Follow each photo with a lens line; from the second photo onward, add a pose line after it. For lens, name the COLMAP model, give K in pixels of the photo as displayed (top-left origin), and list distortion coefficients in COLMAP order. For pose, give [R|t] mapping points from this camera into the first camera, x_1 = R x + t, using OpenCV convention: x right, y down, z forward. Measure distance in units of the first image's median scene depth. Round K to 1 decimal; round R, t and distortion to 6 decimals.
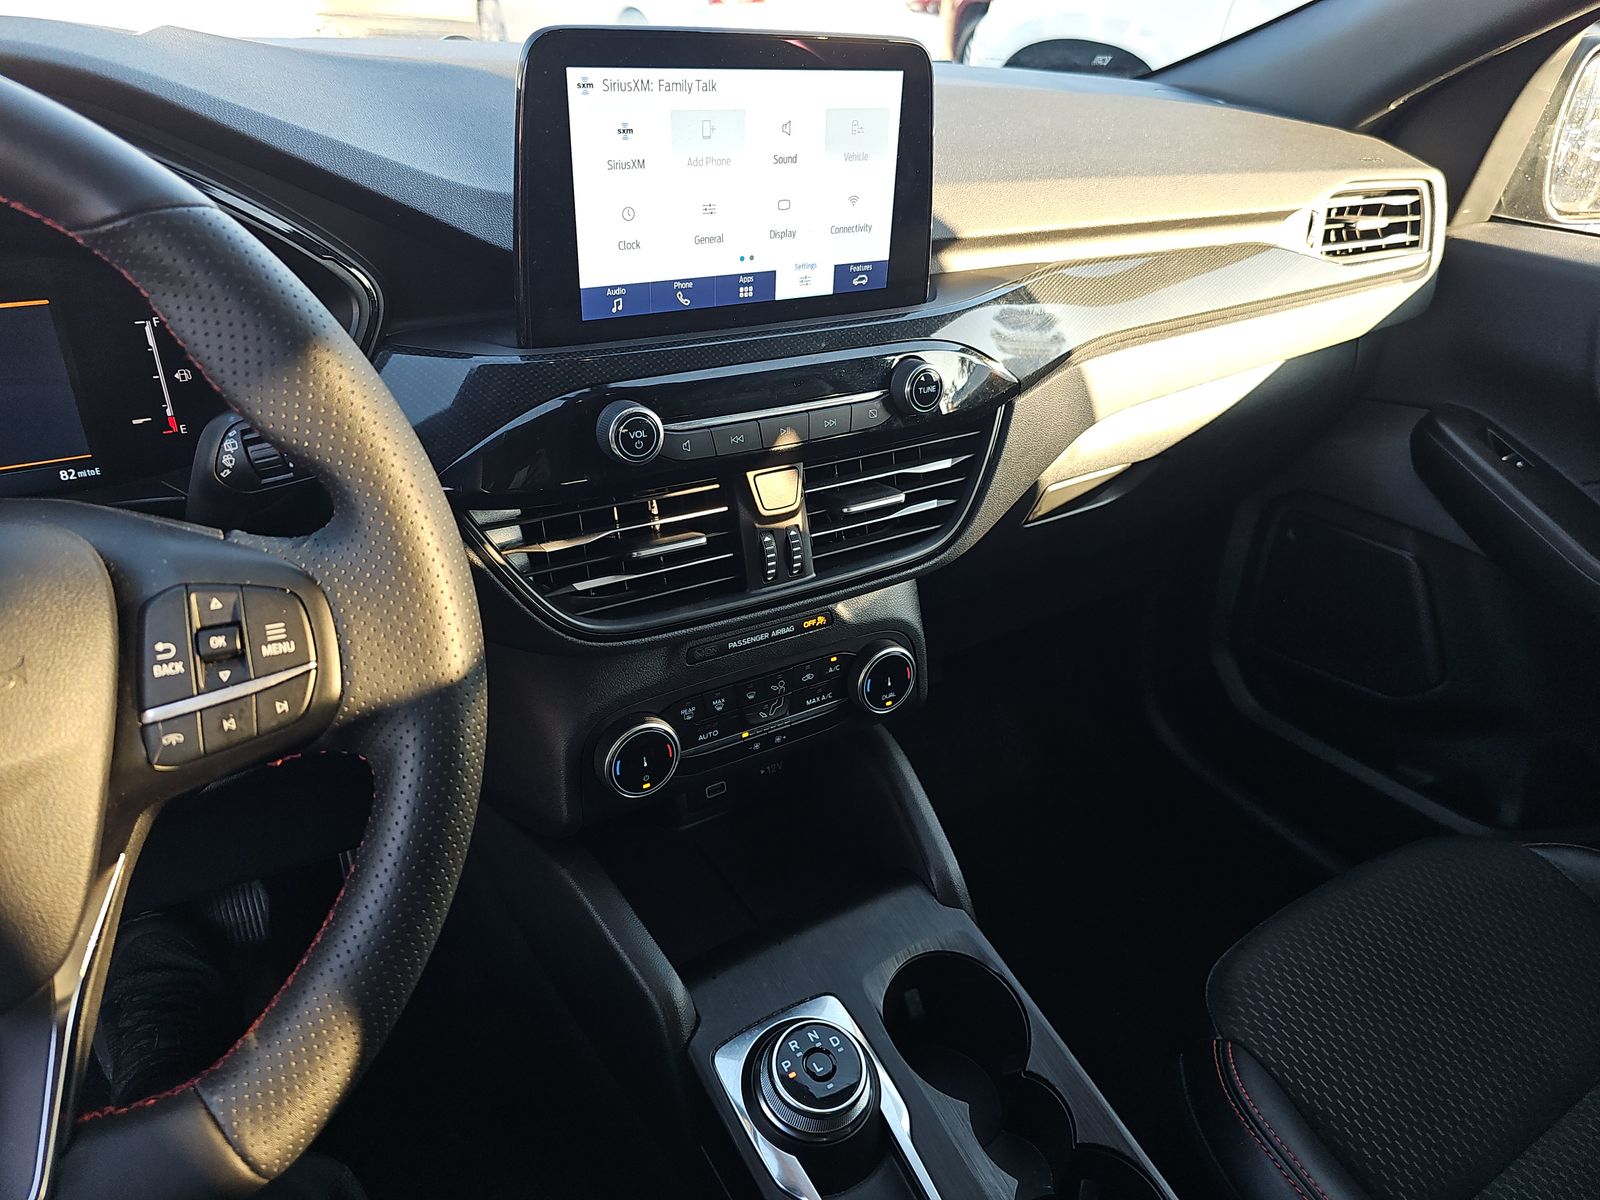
lens RADIAL K [[1052.4, 0, 800.0], [0, 1052.4, 600.0], [0, 0, 1]] dist [0.086435, -0.123918]
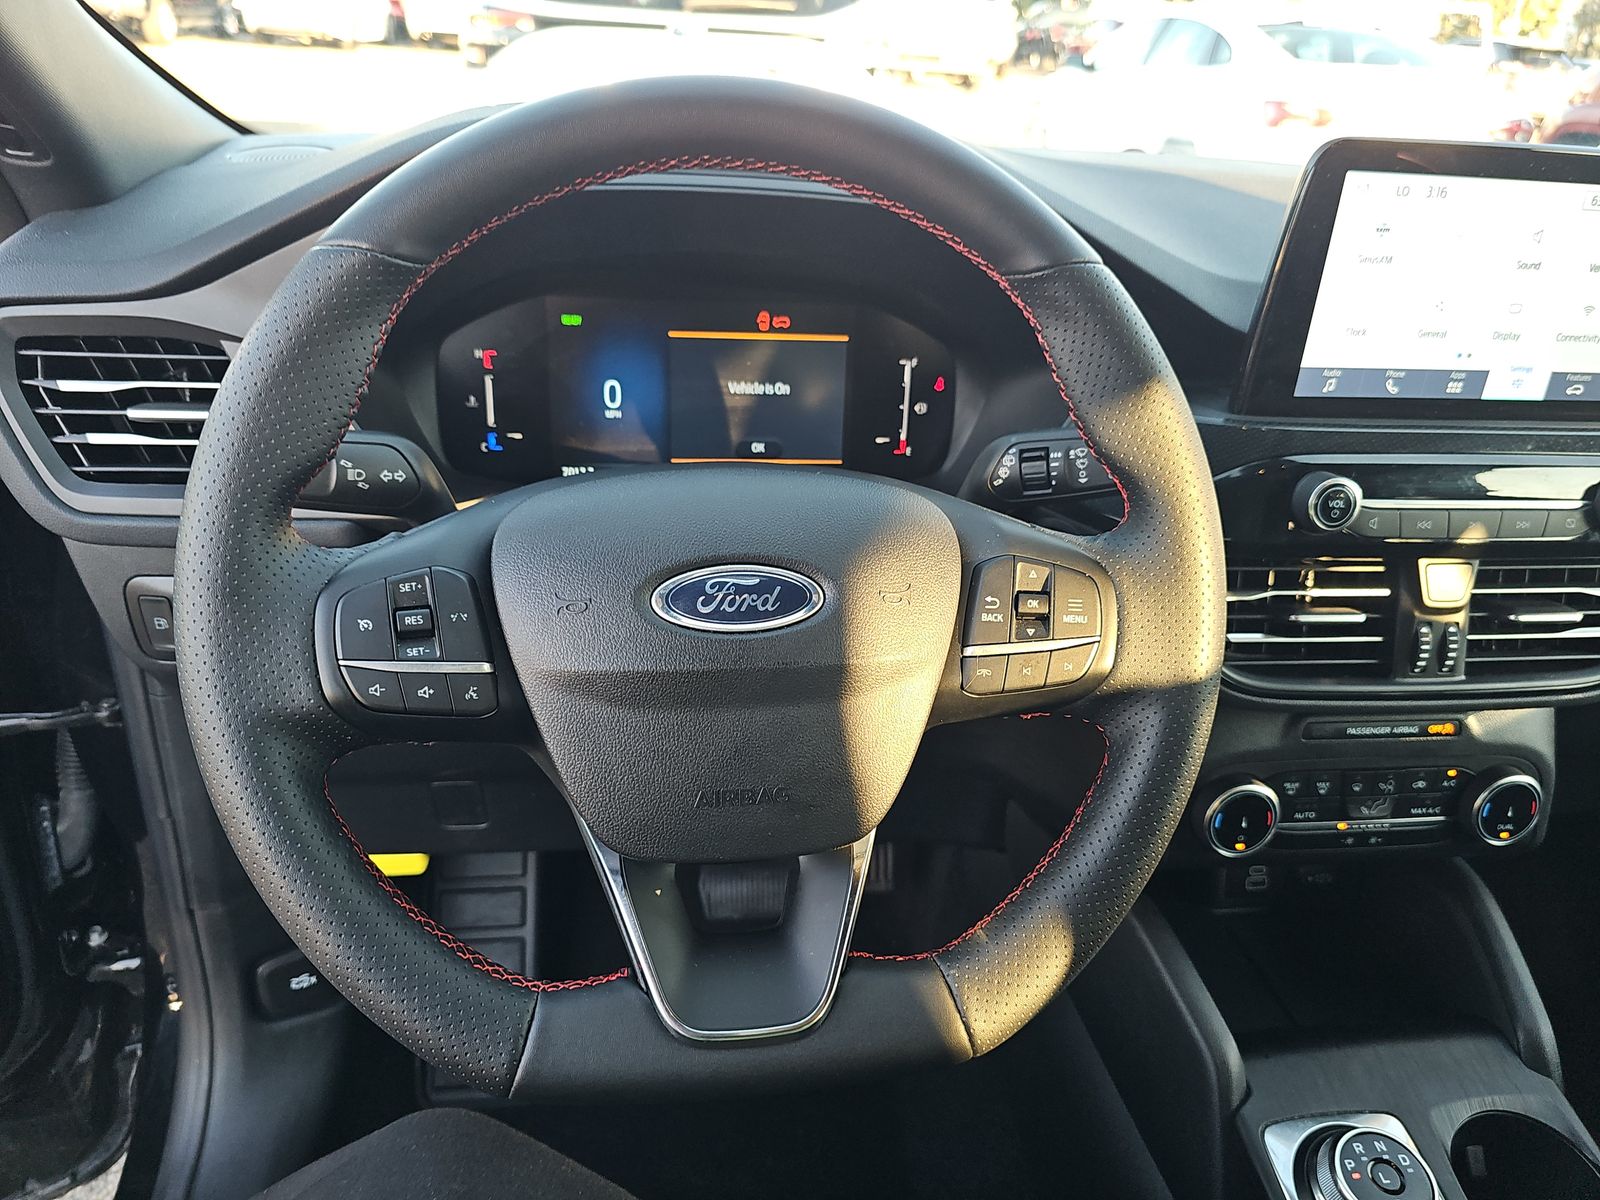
lens RADIAL K [[1069.3, 0, 800.0], [0, 1069.3, 600.0], [0, 0, 1]] dist [0.016194, -0.035778]
pose [[0.908013, 0.176483, -0.379956, -0.187423], [-0.212089, 0.975779, -0.053615, 0.093073], [0.361291, 0.129267, 0.923449, -0.143624]]
